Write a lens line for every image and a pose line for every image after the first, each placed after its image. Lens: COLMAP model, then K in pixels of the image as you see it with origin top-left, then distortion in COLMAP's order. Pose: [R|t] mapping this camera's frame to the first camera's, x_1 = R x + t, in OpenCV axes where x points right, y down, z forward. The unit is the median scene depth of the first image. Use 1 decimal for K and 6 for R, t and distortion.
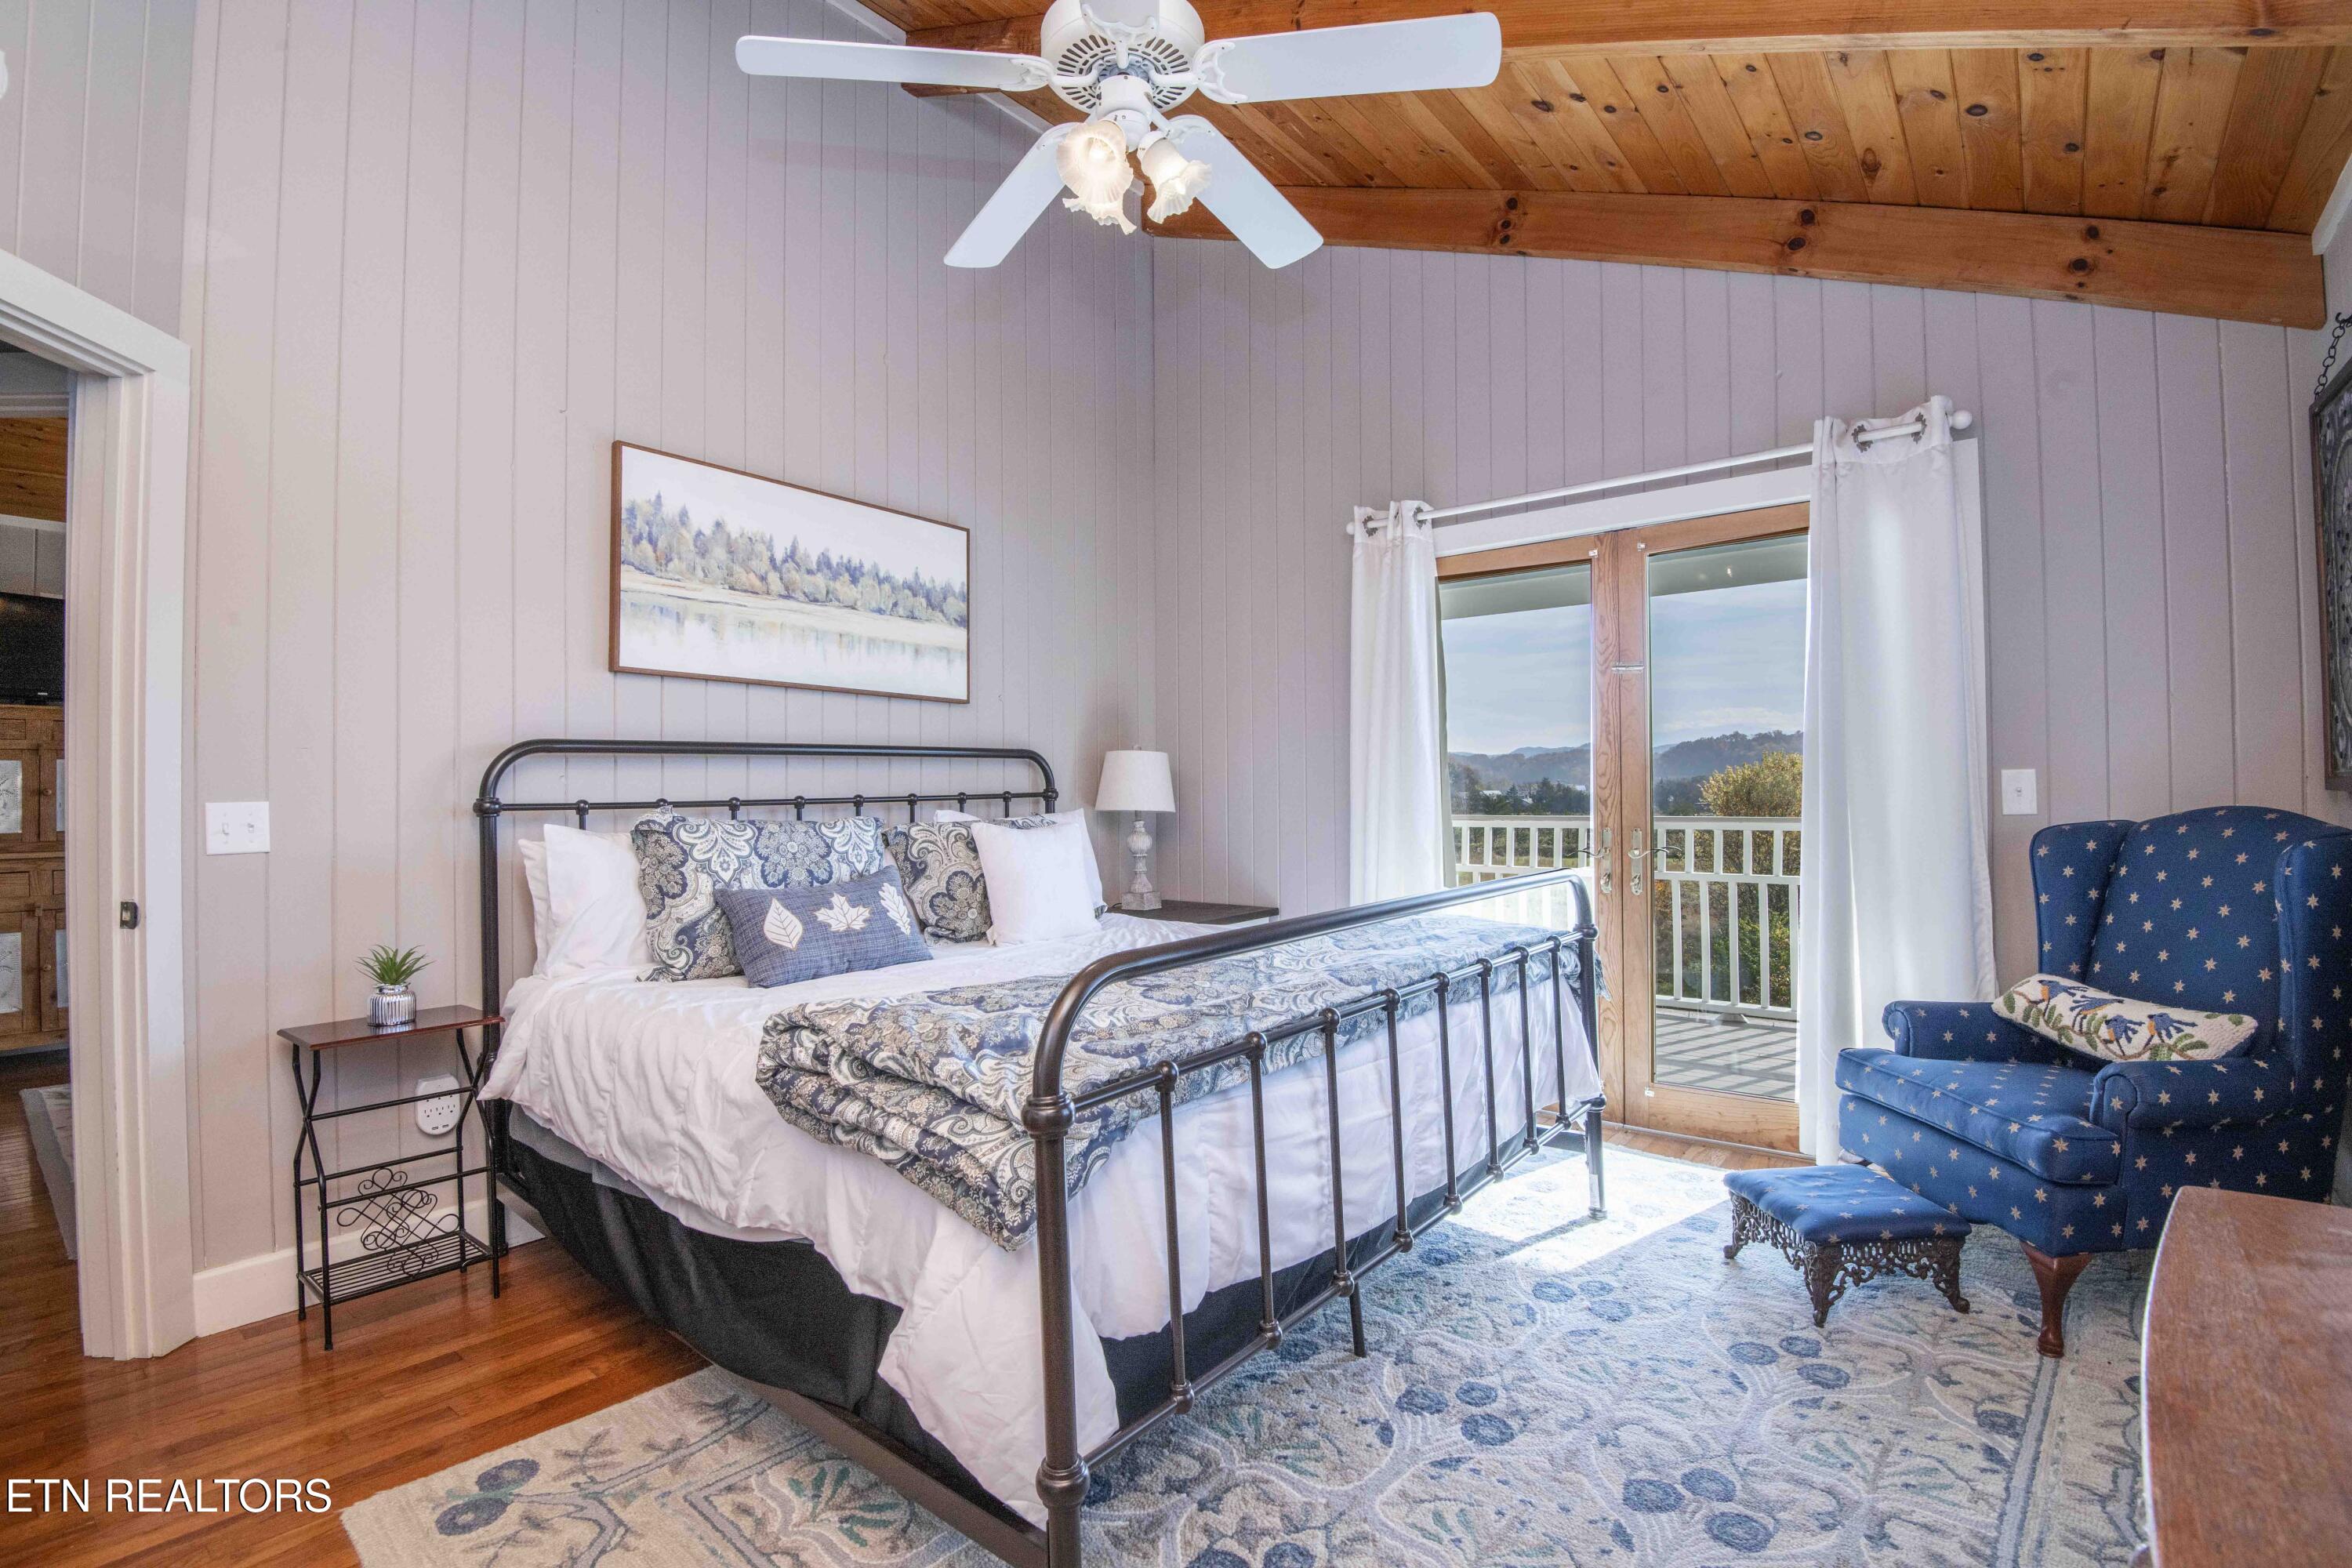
lens RADIAL K [[1086.5, 0, 1175.2], [0, 1086.5, 790.6], [0, 0, 1]] dist [-0.019247, -0.014476]
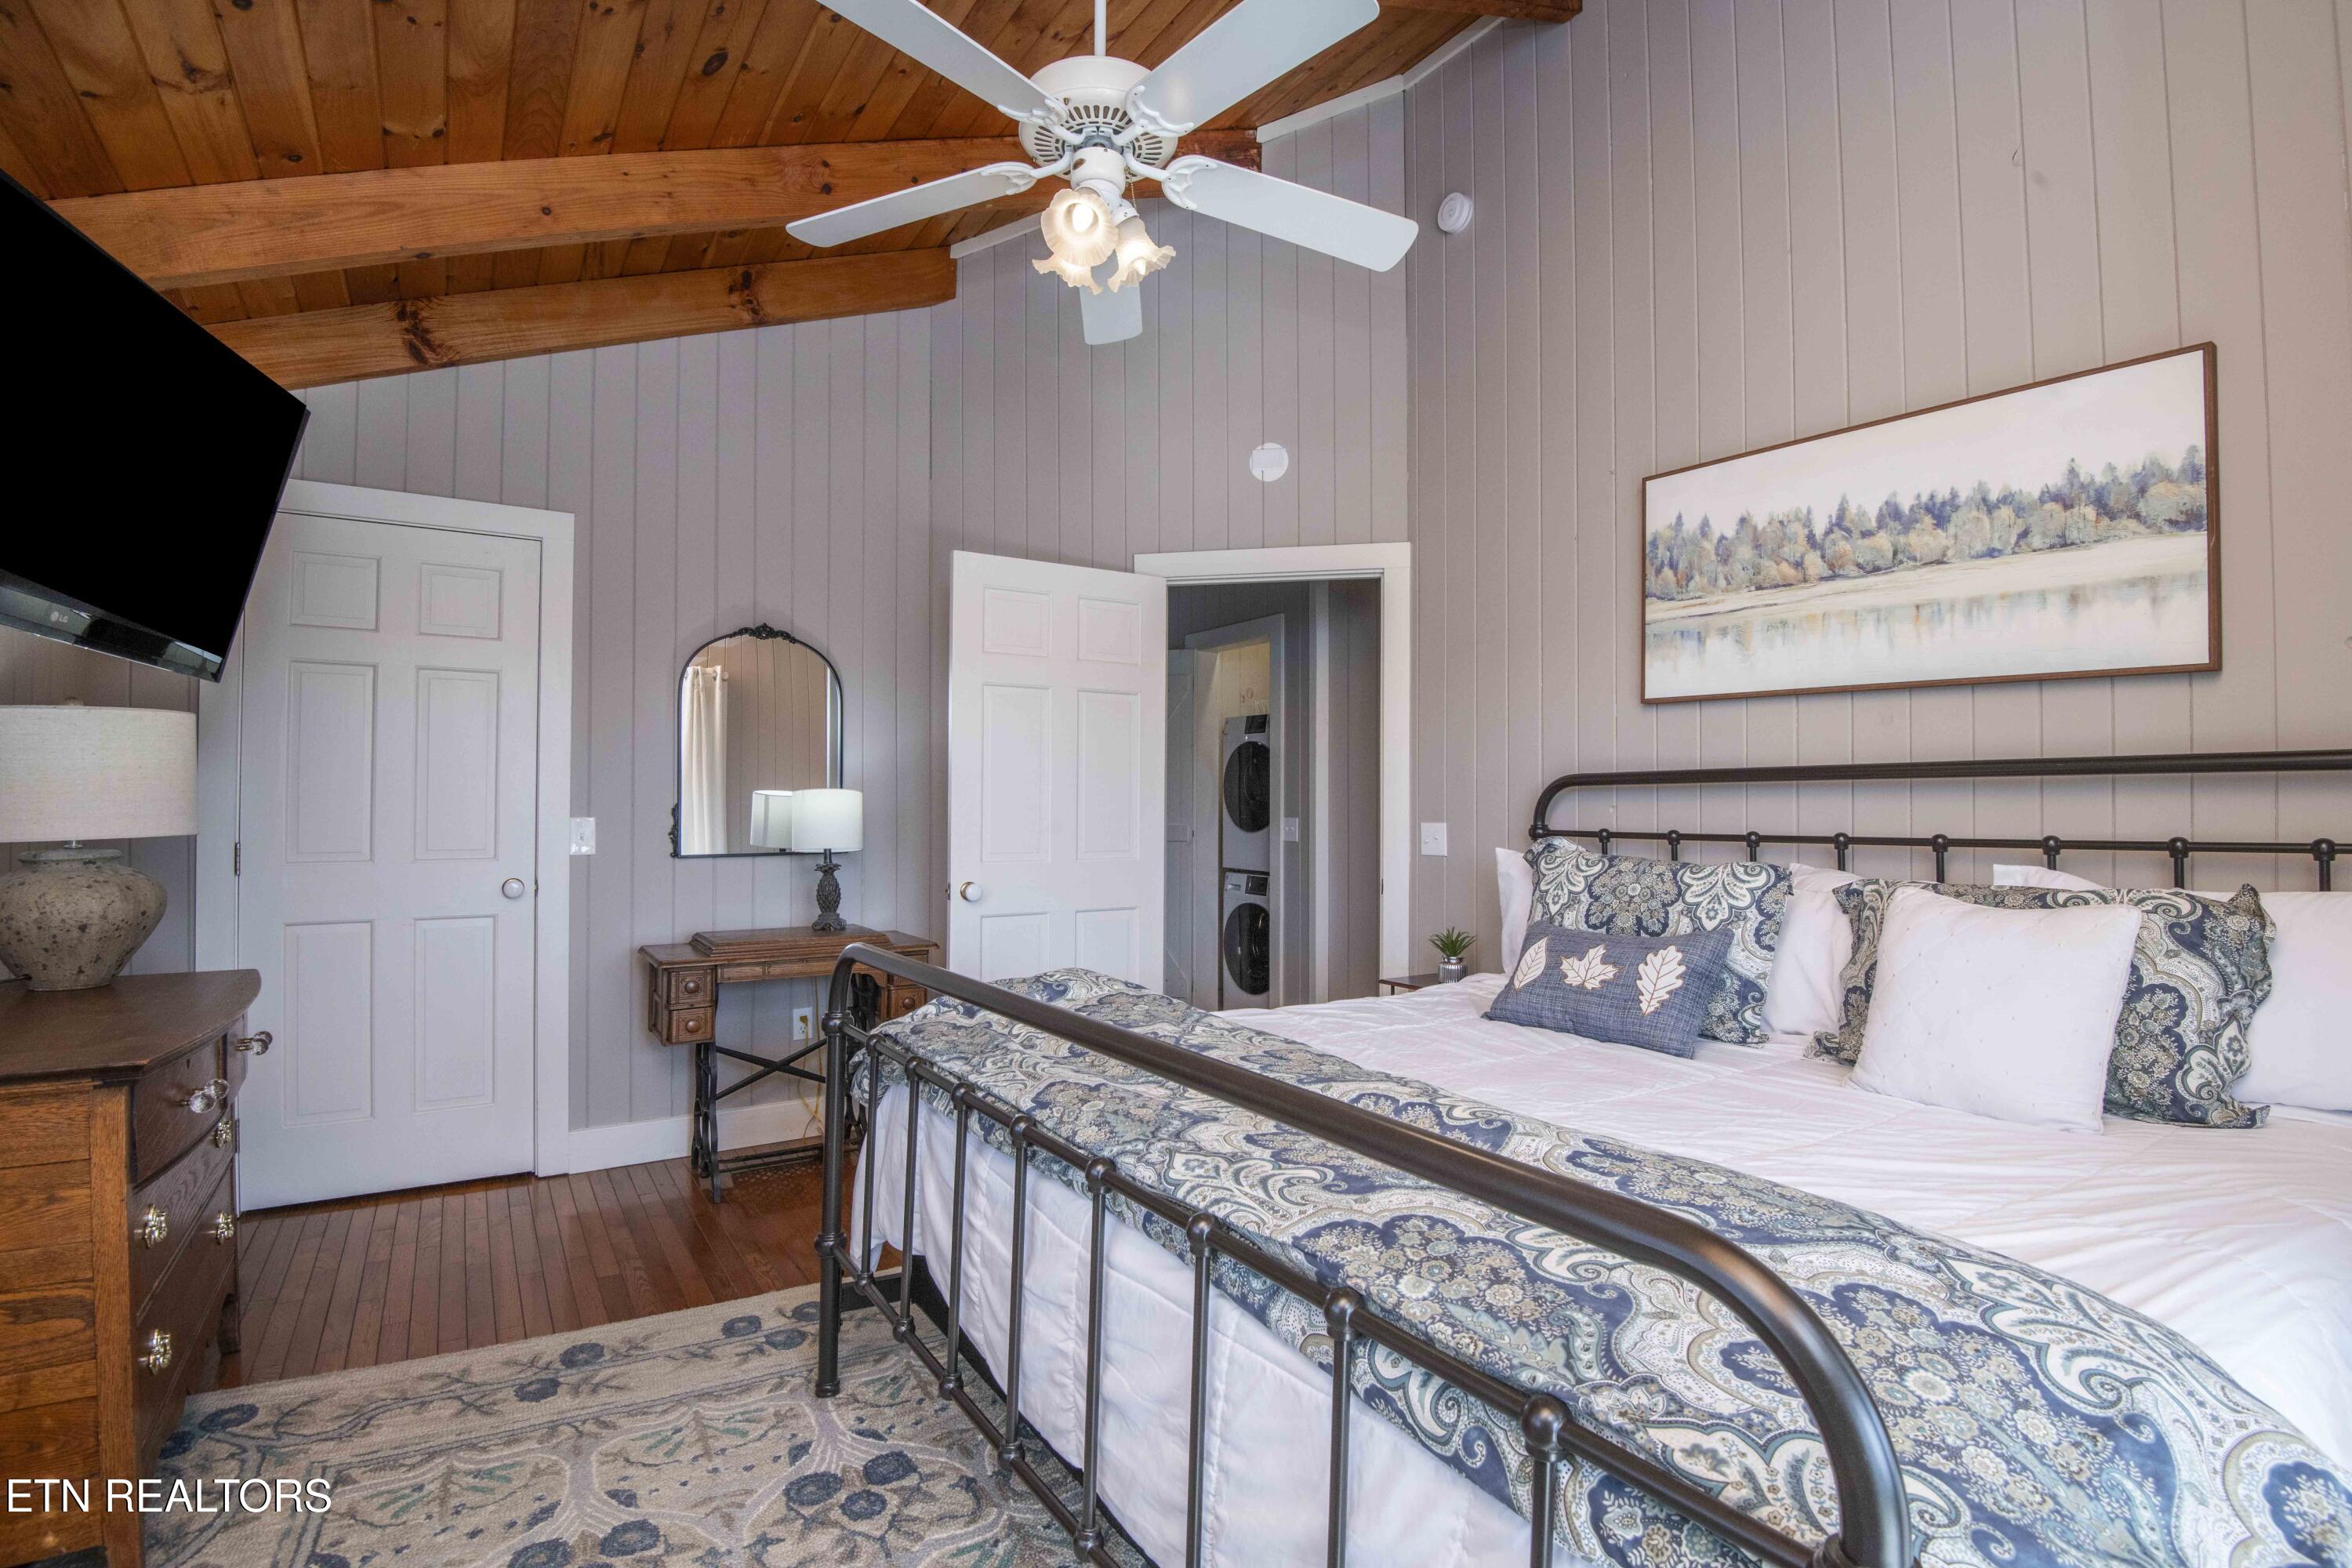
lens RADIAL K [[1086.5, 0, 1169.6], [0, 1086.5, 786.3], [0, 0, 1]] dist [-0.019247, -0.014476]
pose [[-0.311940, -0.011238, -0.950035, 0.544284], [-0.008038, 0.999925, -0.009189, -0.018849], [0.950068, 0.004770, -0.312007, 0.824512]]
